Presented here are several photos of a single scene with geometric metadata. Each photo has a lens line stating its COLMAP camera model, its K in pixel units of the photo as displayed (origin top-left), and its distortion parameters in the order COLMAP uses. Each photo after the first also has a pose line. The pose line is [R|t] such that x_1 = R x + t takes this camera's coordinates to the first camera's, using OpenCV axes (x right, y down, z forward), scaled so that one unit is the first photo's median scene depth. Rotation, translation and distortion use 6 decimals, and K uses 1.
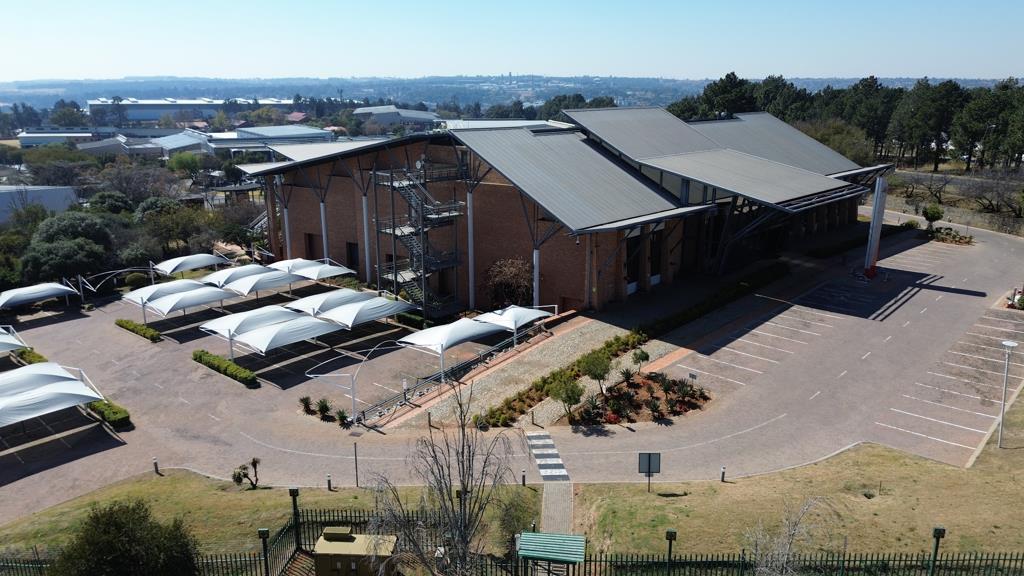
lens RADIAL K [[721.6, 0, 512.0], [0, 721.6, 288.0], [0, 0, 1]] dist [0.085325, -0.089089]
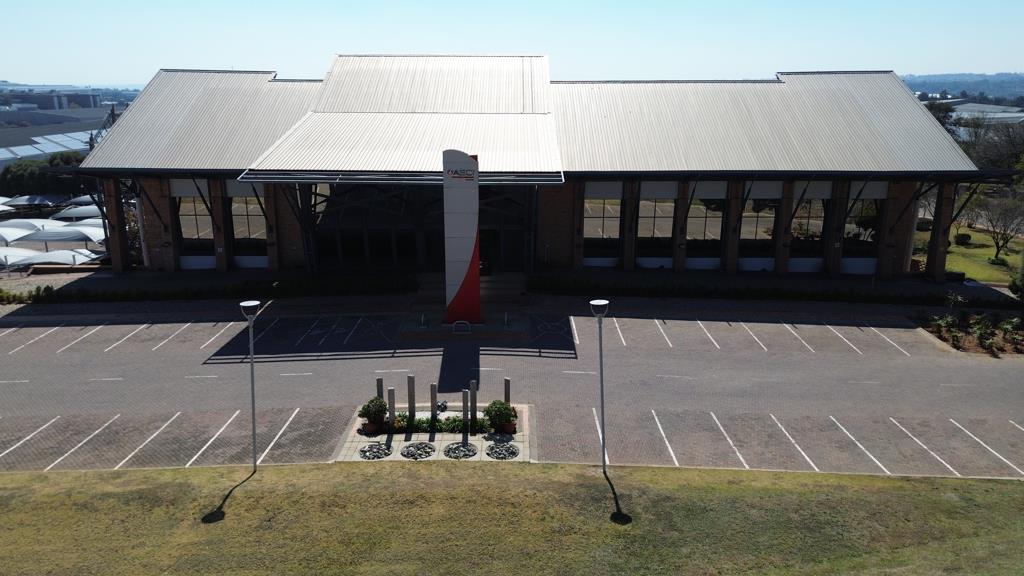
lens RADIAL K [[721.6, 0, 512.0], [0, 721.6, 288.0], [0, 0, 1]] dist [0.085325, -0.089089]
pose [[0.686449, 0.196050, -0.700251, 0.972593], [-0.195330, 0.977292, 0.082133, -0.104416], [0.700452, 0.080400, 0.709156, 0.655303]]
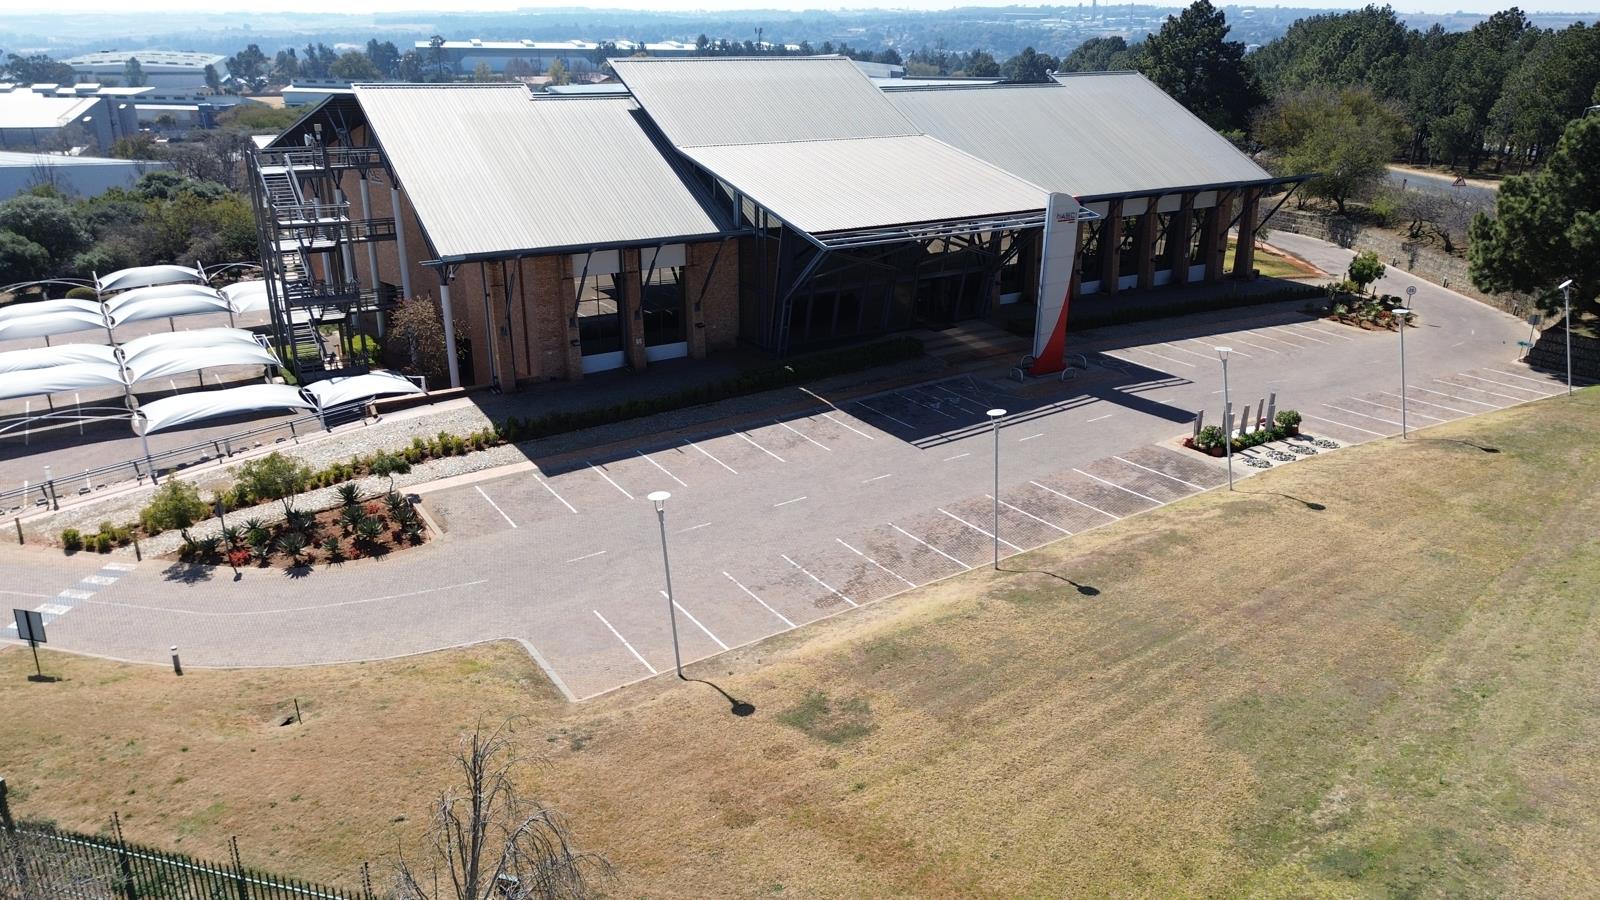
lens RADIAL K [[1127.5, 0, 800.0], [0, 1127.5, 450.0], [0, 0, 1]] dist [0.085325, -0.089089]
pose [[0.969532, 0.093415, -0.226452, 0.539785], [-0.073363, 0.992730, 0.095420, -0.027218], [0.233719, -0.075900, 0.969337, 0.107450]]
